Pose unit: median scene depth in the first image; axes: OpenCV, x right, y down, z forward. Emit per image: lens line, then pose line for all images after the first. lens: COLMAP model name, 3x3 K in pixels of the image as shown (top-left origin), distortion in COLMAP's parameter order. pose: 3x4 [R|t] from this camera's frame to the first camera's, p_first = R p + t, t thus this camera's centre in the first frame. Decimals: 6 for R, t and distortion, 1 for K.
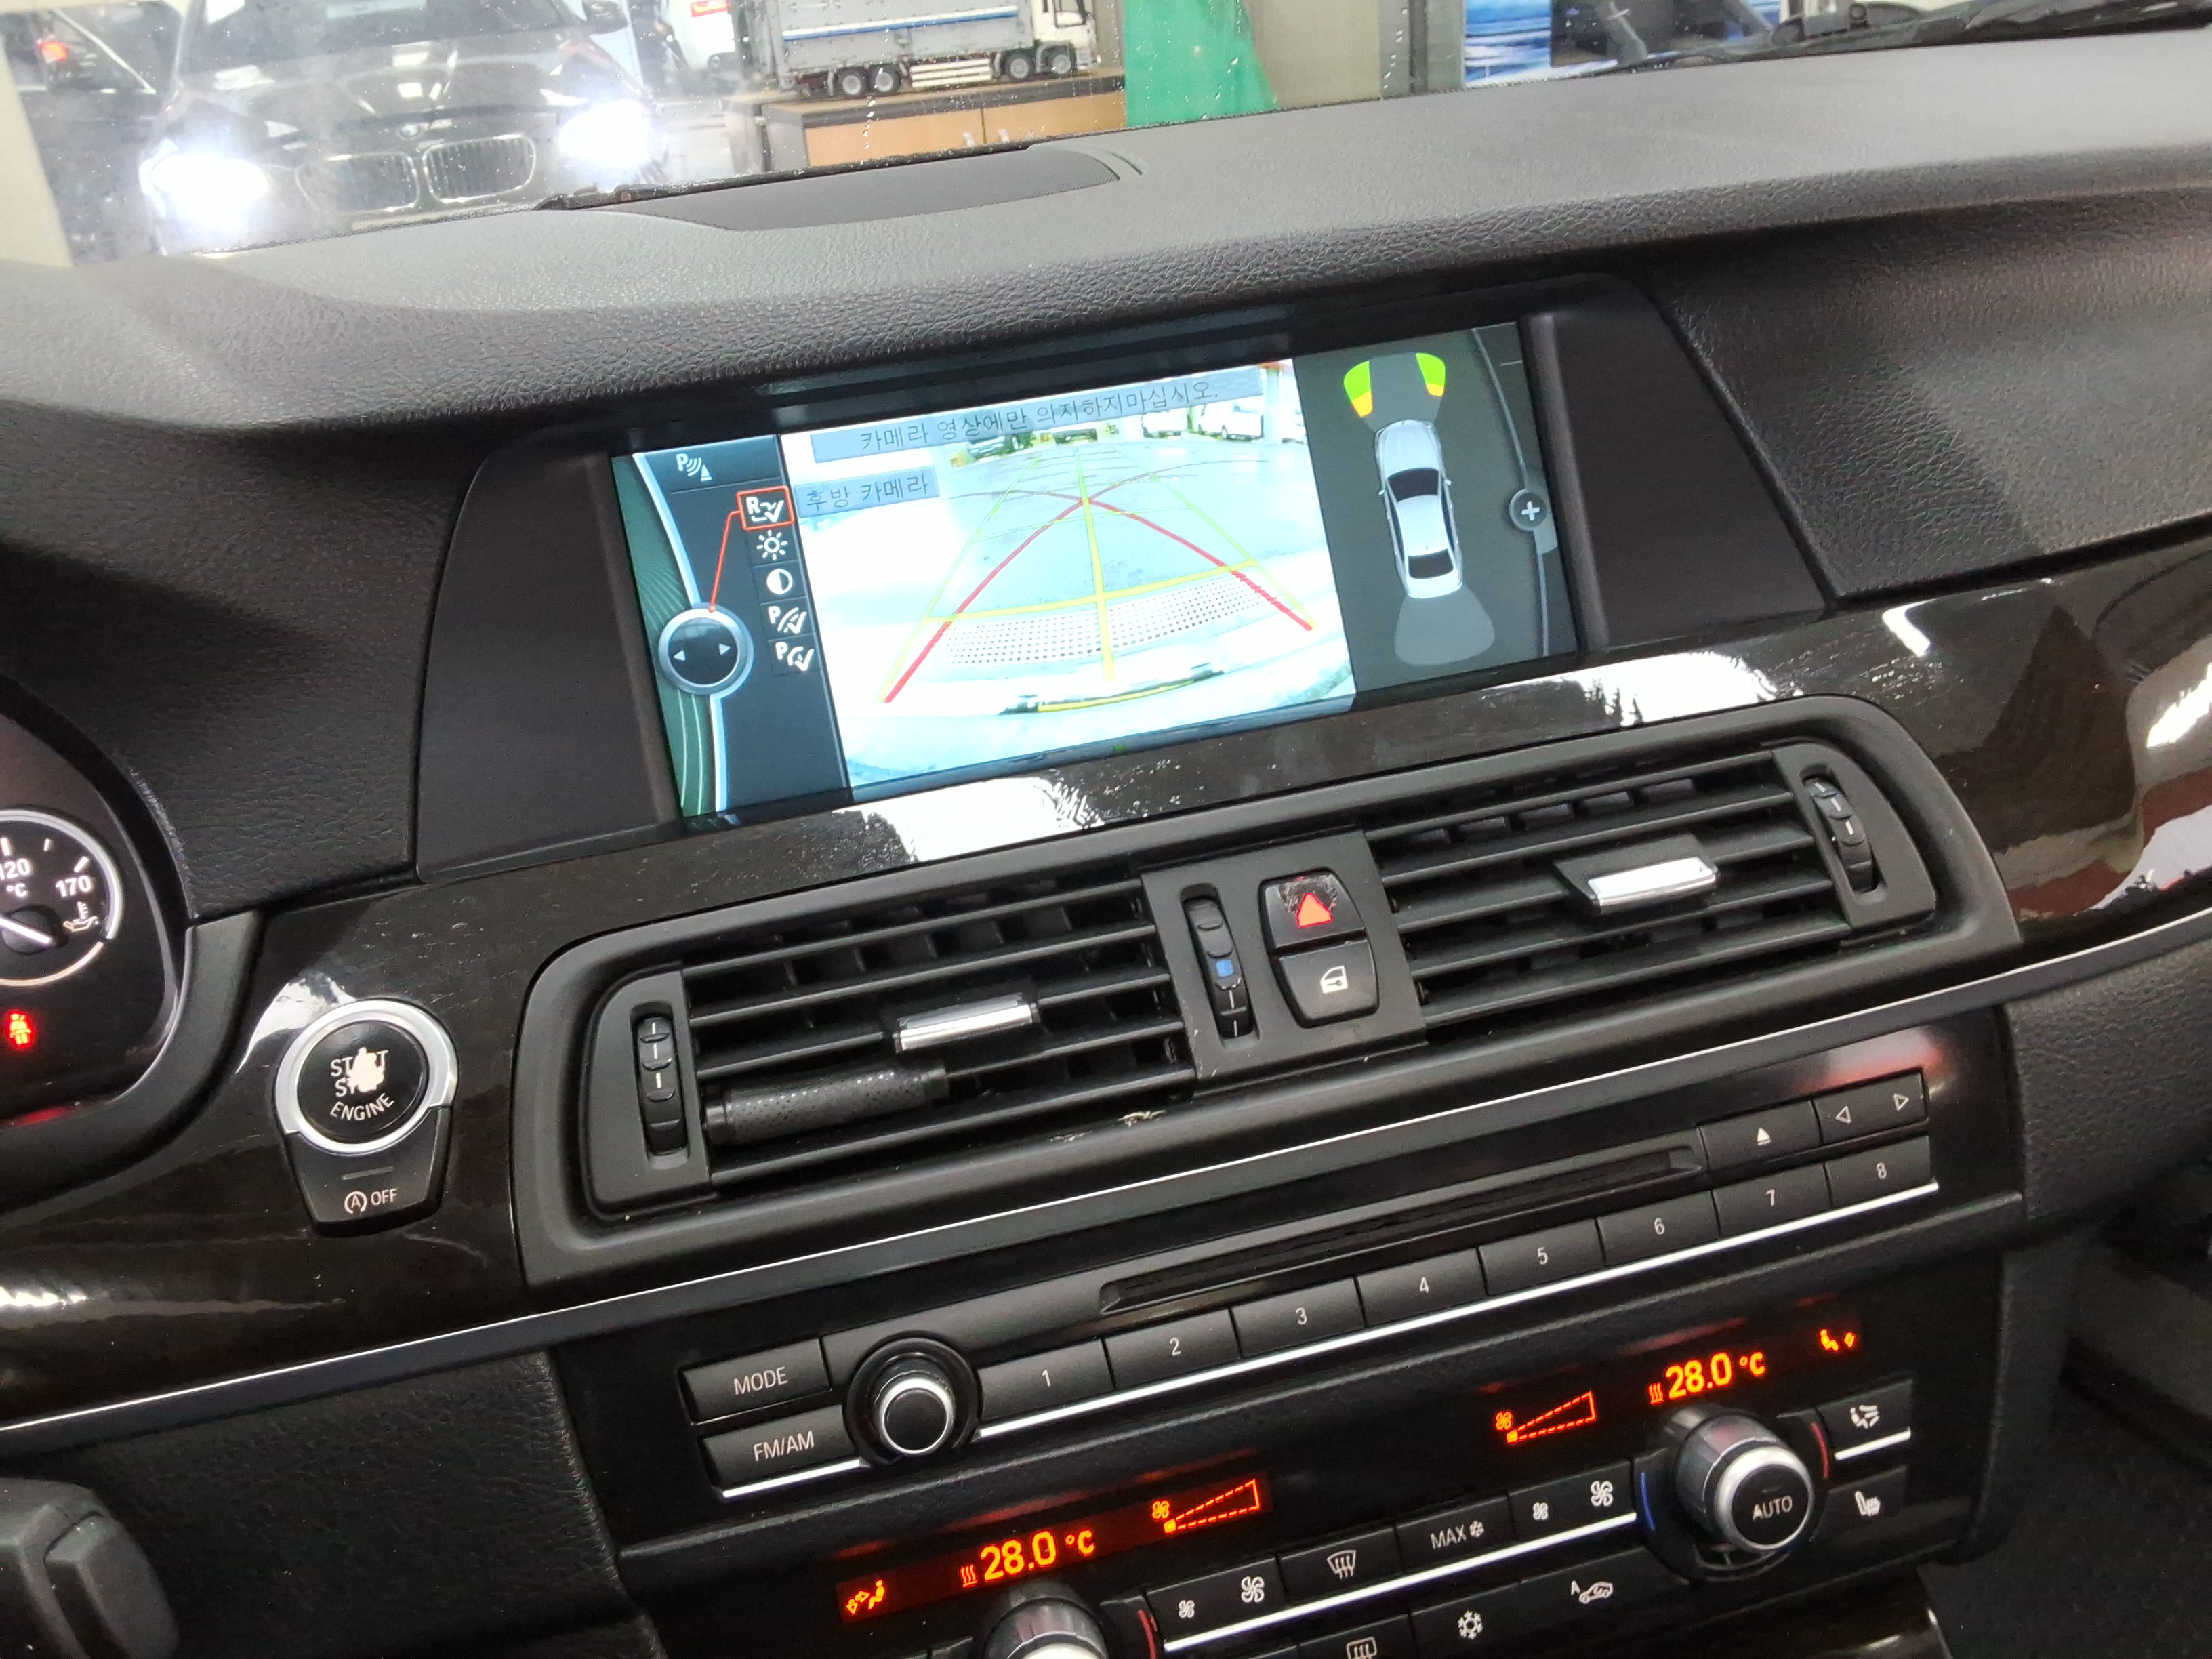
lens RADIAL K [[1803.9, 0, 1074.1], [0, 1803.9, 824.8], [0, 0, 1]] dist [0.133751, -0.235338]
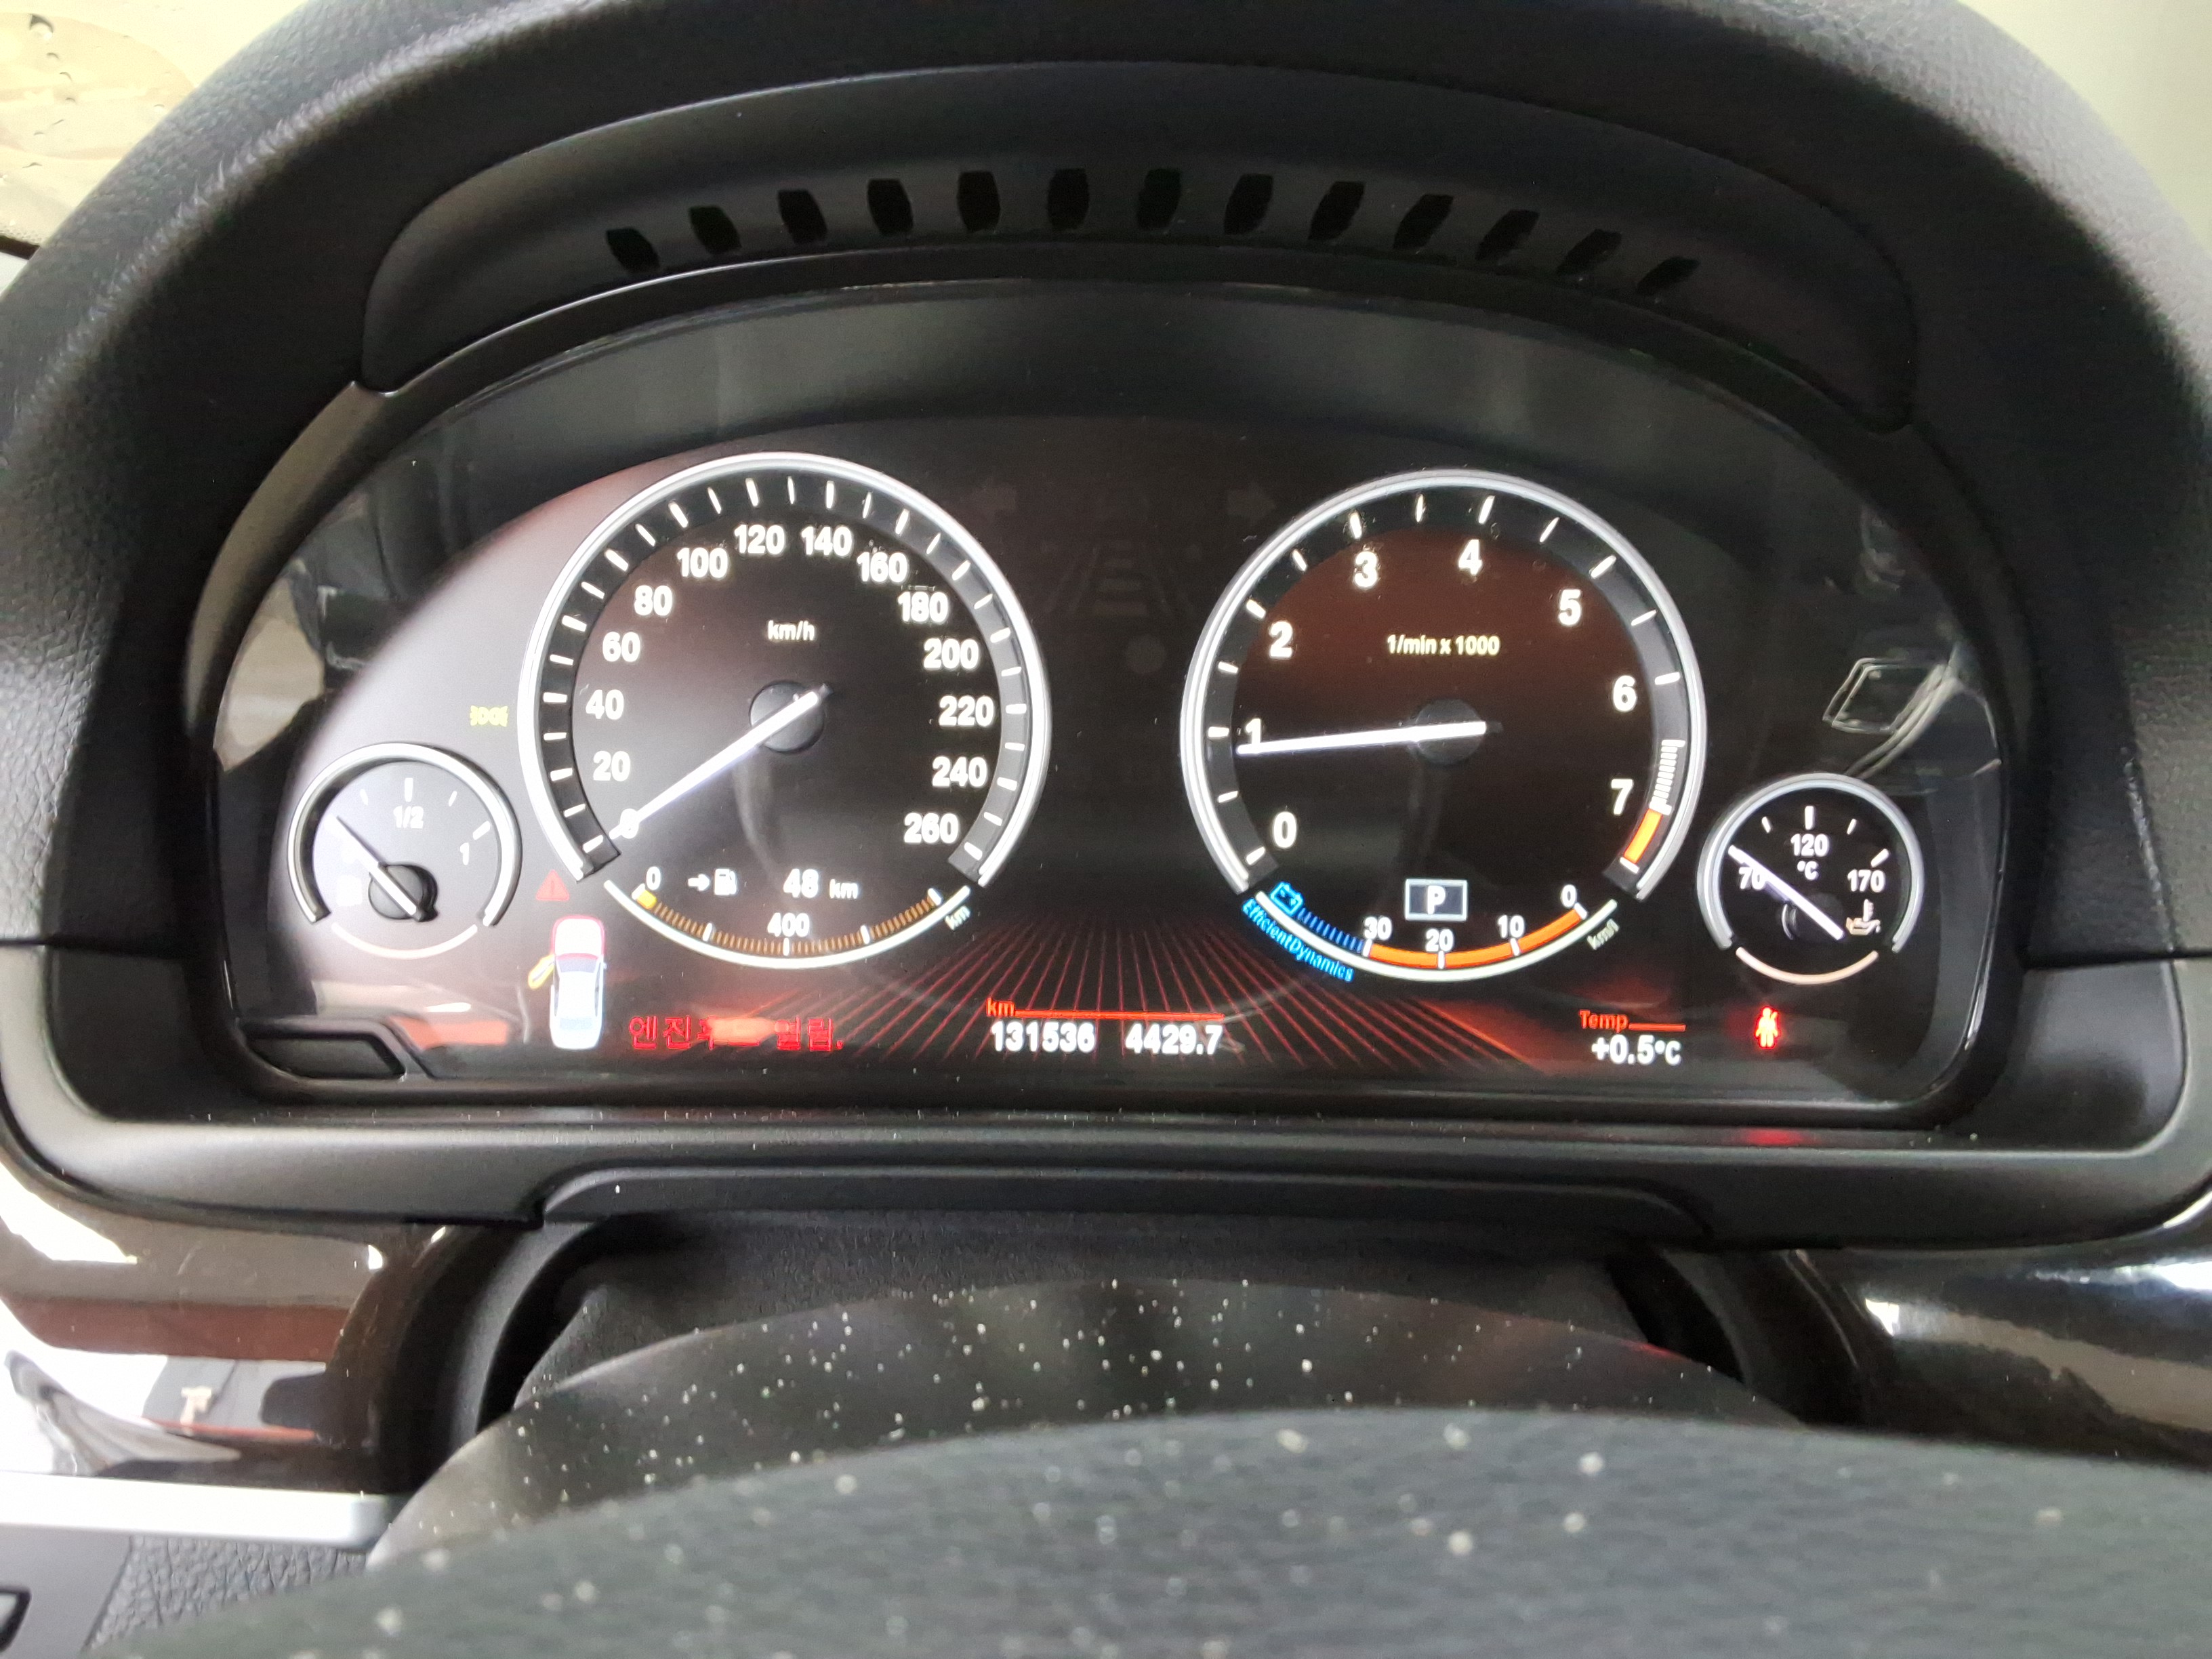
lens RADIAL K [[1765.2, 0, 1106.0], [0, 1765.2, 829.5], [0, 0, 1]] dist [0.131421, -0.205821]
pose [[0.931341, 0.219120, -0.290845, -0.573538], [-0.251386, 0.964725, -0.078169, 0.147634], [0.263457, 0.145917, 0.953572, 0.103714]]
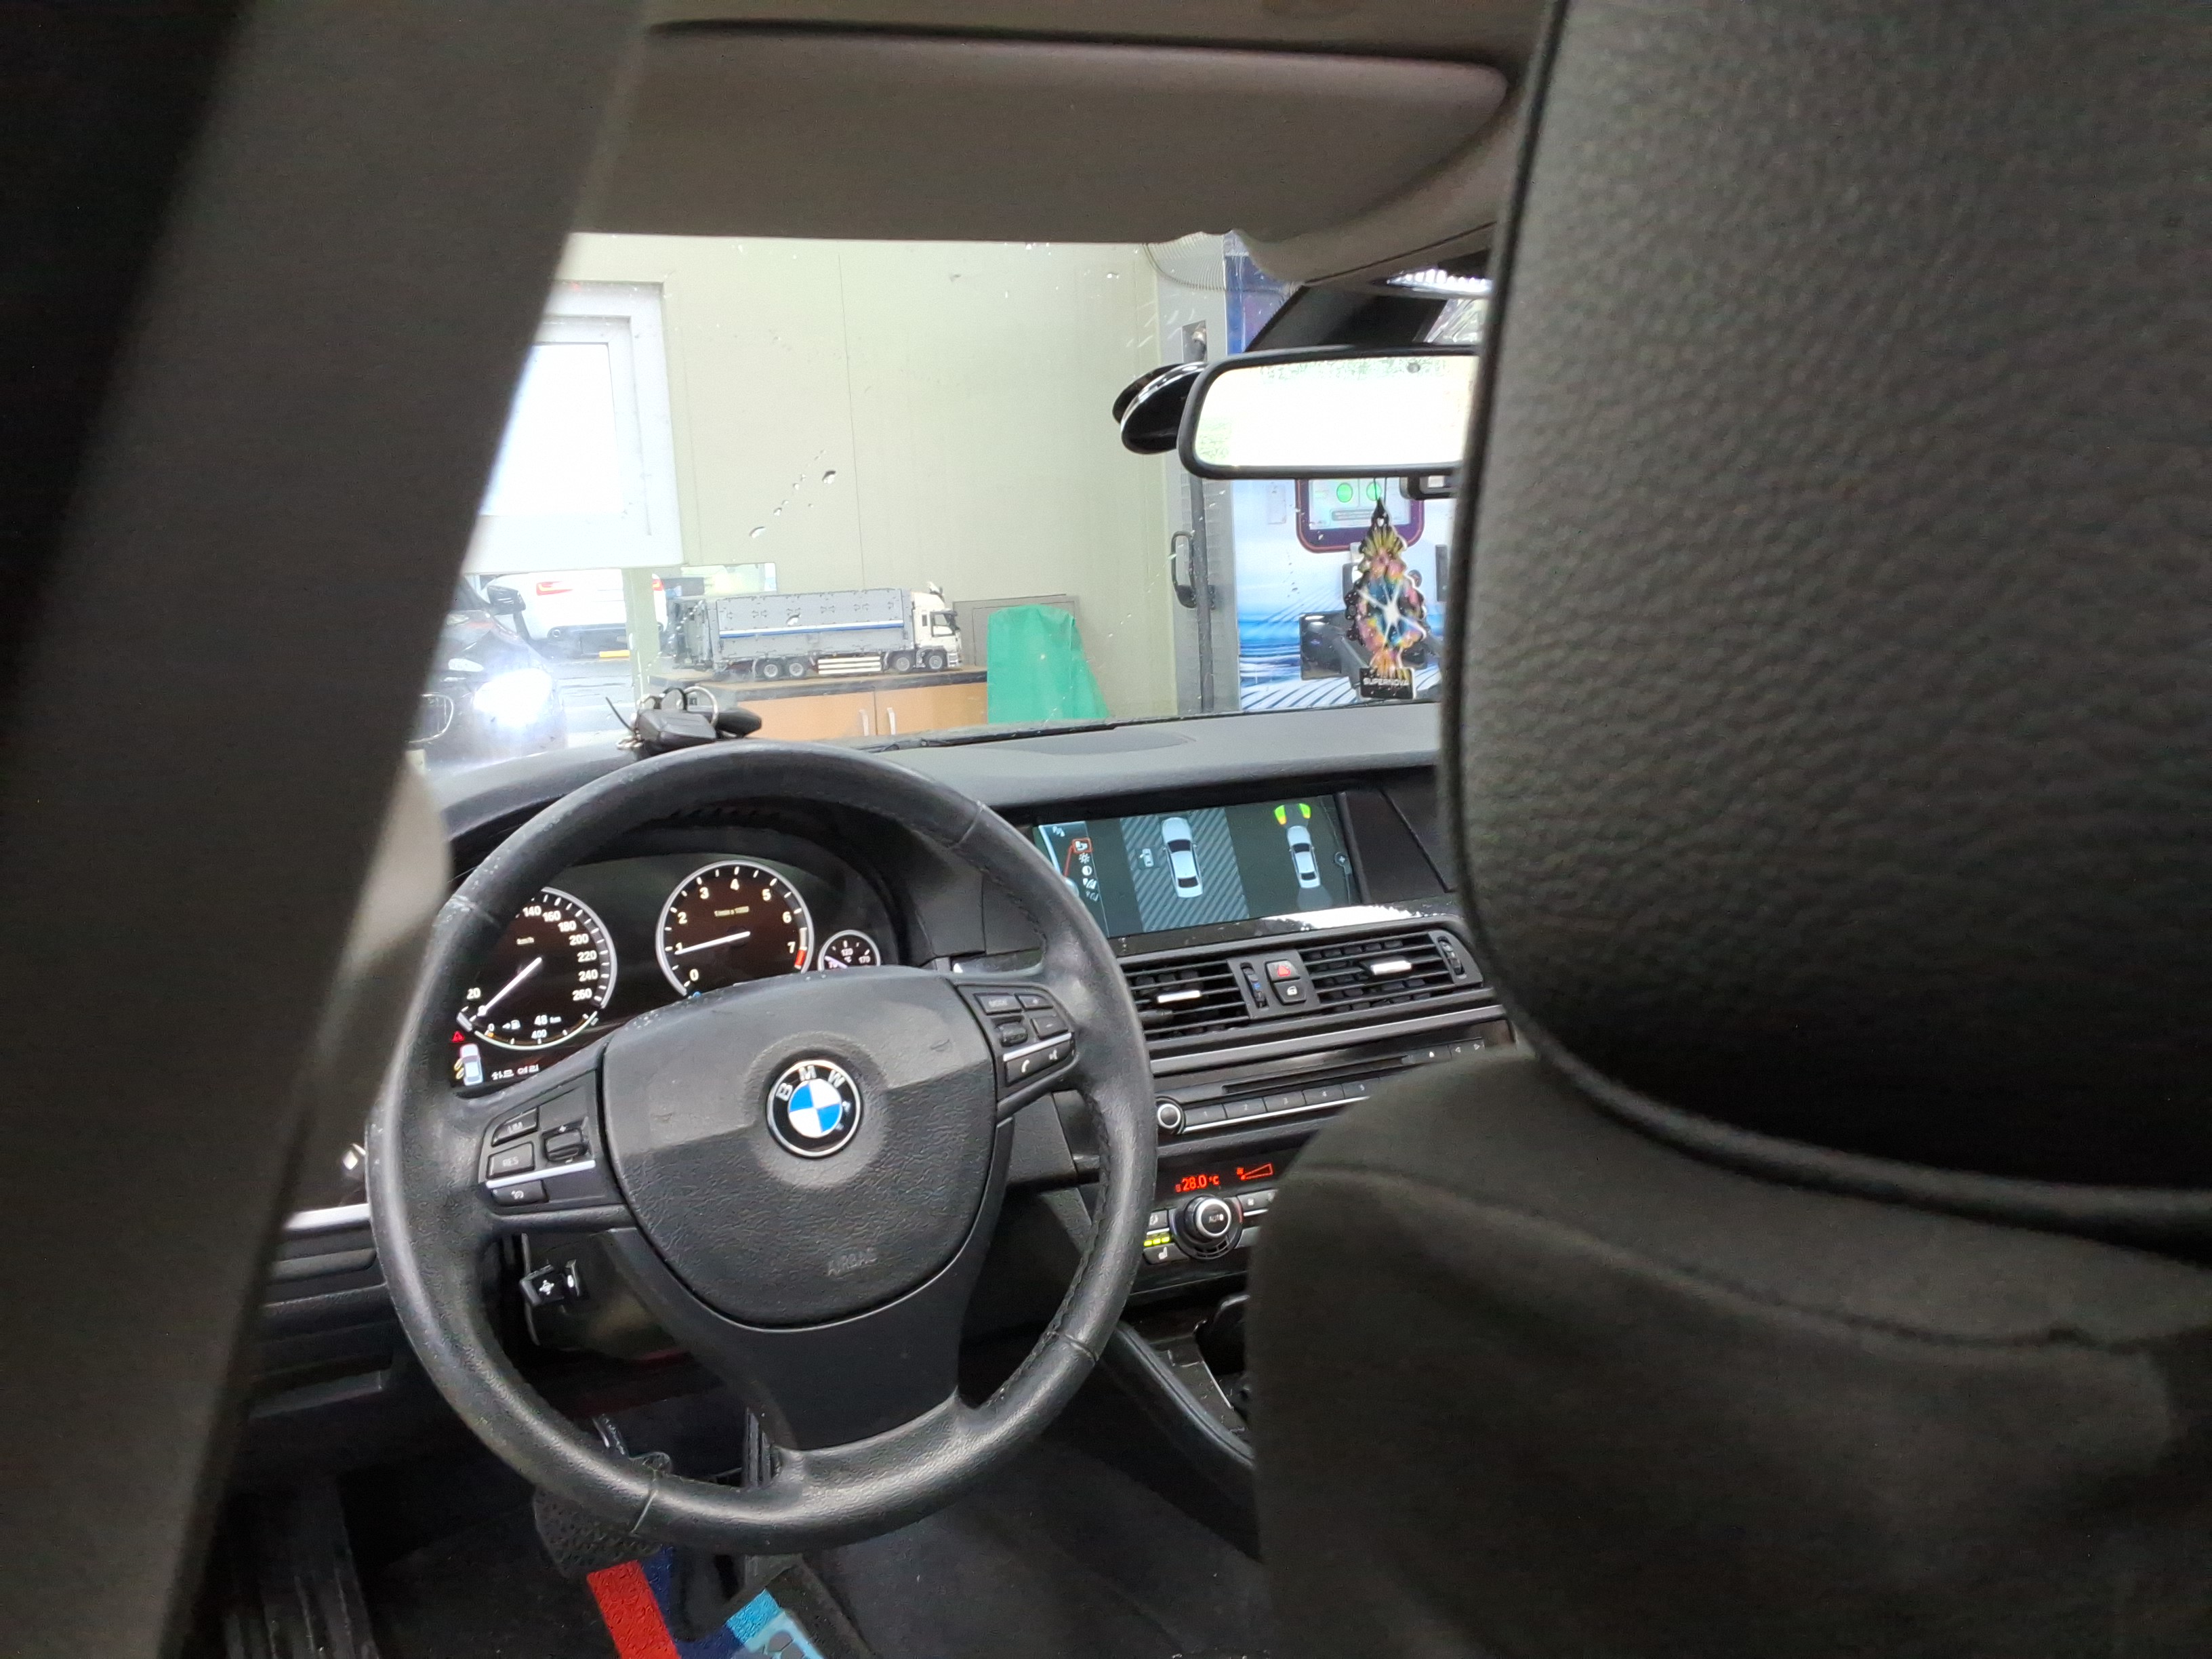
lens RADIAL K [[1765.2, 0, 1106.0], [0, 1765.2, 829.5], [0, 0, 1]] dist [0.131421, -0.205821]
pose [[0.990399, 0.027475, 0.135479, -0.497662], [0.013048, 0.957093, -0.289486, 0.590675], [-0.137619, 0.288474, 0.947546, -1.601002]]
